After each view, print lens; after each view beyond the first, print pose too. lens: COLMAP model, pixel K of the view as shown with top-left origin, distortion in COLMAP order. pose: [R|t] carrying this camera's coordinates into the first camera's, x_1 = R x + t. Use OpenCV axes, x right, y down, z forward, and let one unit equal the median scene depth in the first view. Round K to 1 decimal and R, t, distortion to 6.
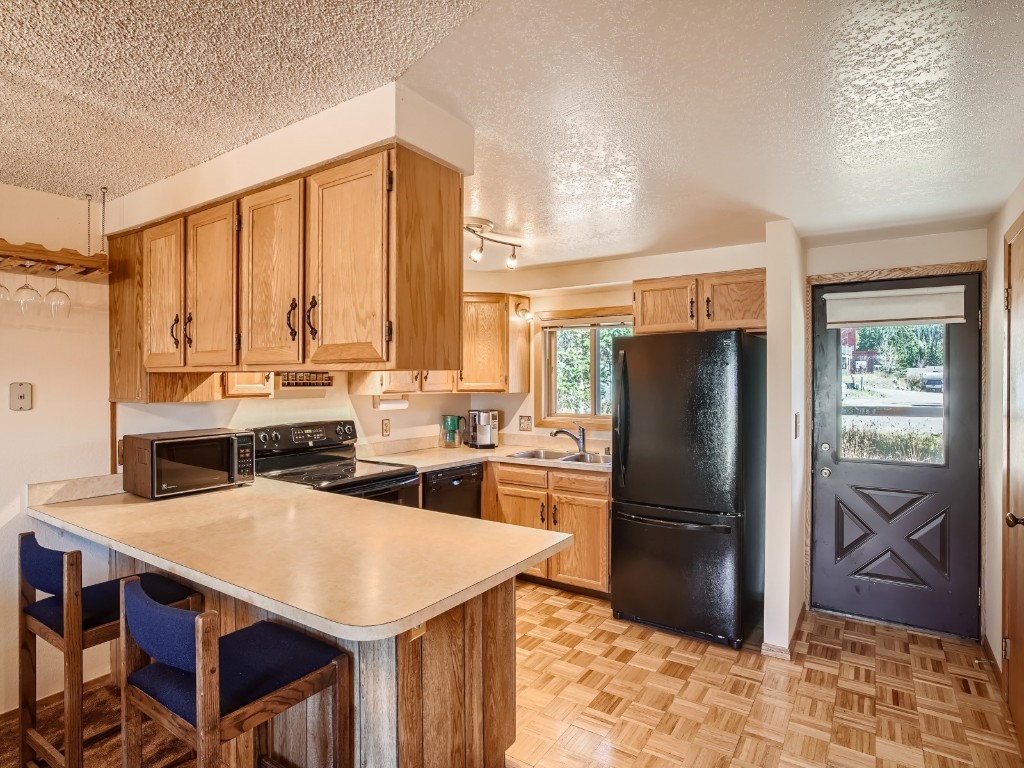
lens RADIAL K [[569.2, 0, 510.1], [0, 569.2, 380.2], [0, 0, 1]] dist [-0.041047, 0.020987]
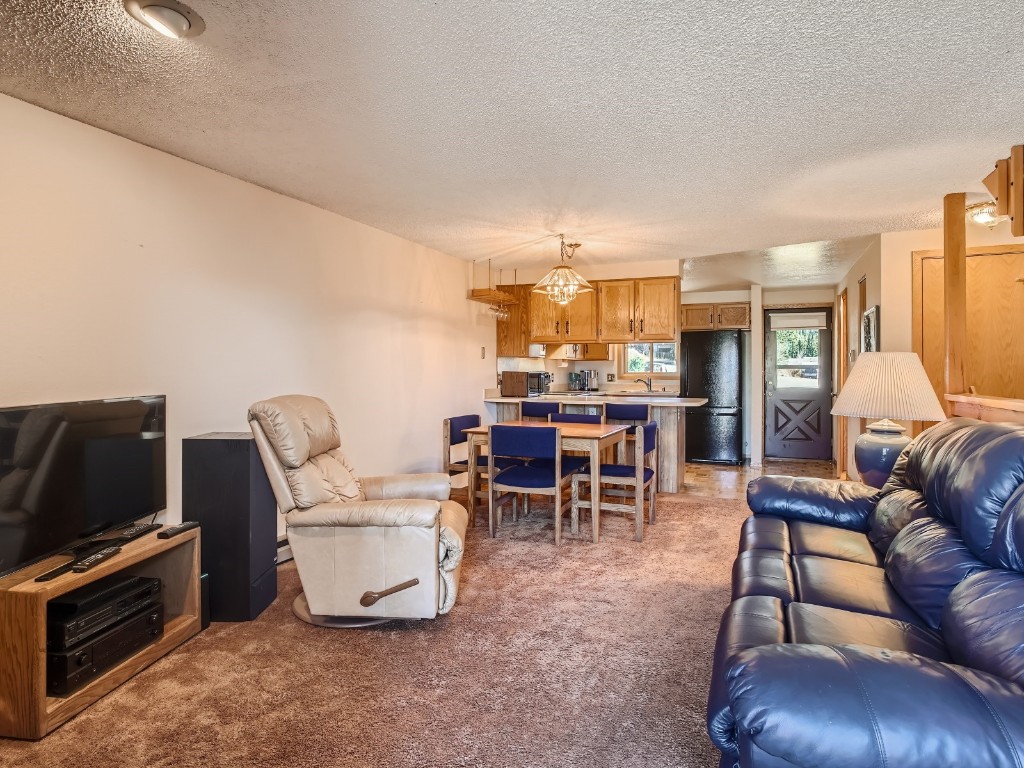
lens RADIAL K [[573.4, 0, 511.9], [0, 573.4, 364.4], [0, 0, 1]] dist [-0.039651, 0.018956]
pose [[0.986507, 0.004106, 0.163669, -0.826309], [-0.002619, 0.999953, -0.009302, 0.071812], [-0.163700, 0.008748, 0.986471, -1.064211]]
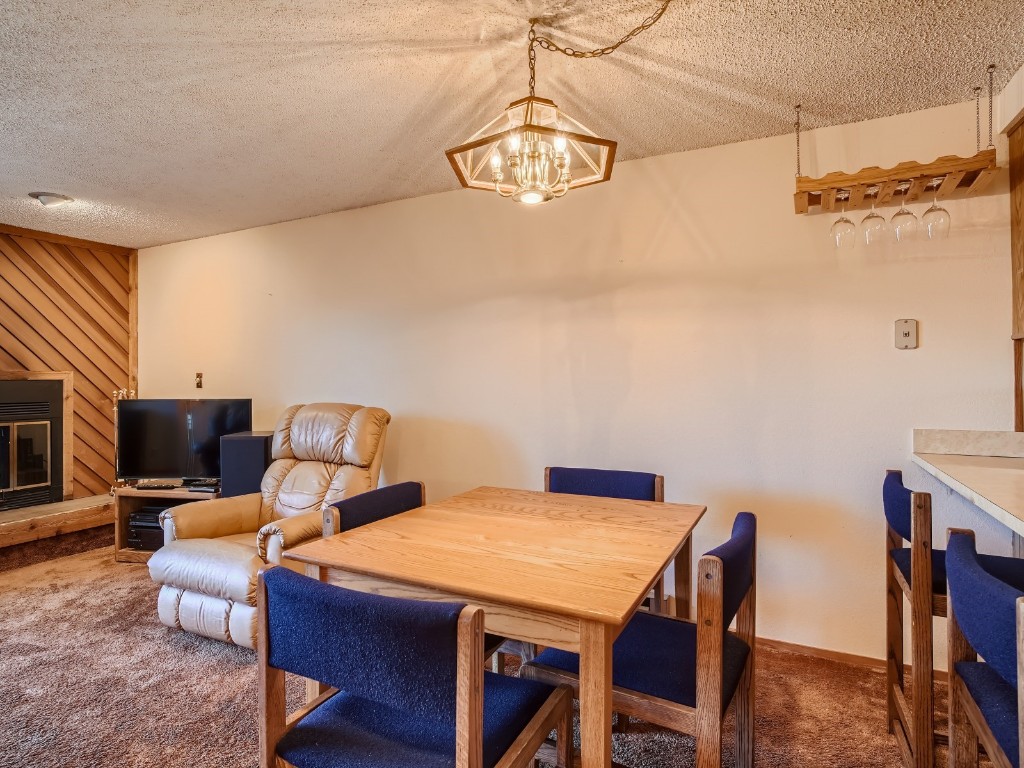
lens RADIAL K [[569.2, 0, 510.1], [0, 569.2, 380.2], [0, 0, 1]] dist [-0.041047, 0.020987]
pose [[0.117454, -0.005857, -0.993061, -0.011730], [0.001917, 0.999982, -0.005671, 0.078014], [0.993076, -0.001237, 0.117463, 0.158952]]
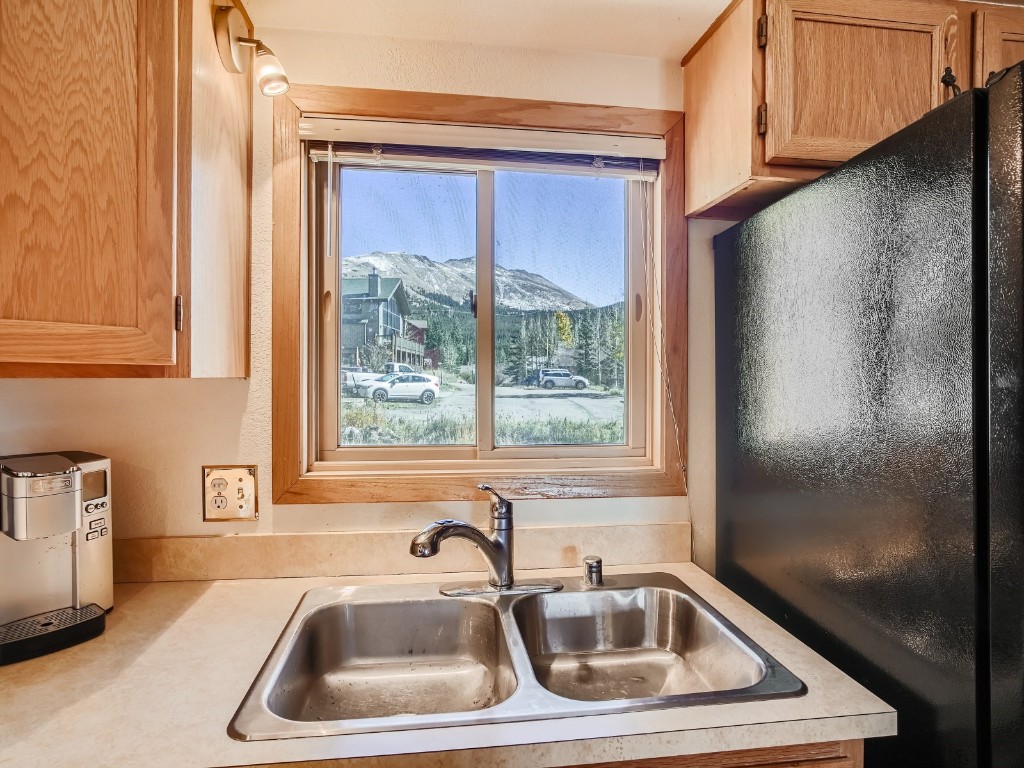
lens RADIAL K [[569.2, 0, 510.1], [0, 569.2, 380.2], [0, 0, 1]] dist [-0.041047, 0.020987]
pose [[0.745944, -0.002946, 0.666002, -0.070462], [-0.001624, 0.999979, 0.006242, 0.028585], [-0.666007, -0.005738, 0.745924, 0.994369]]
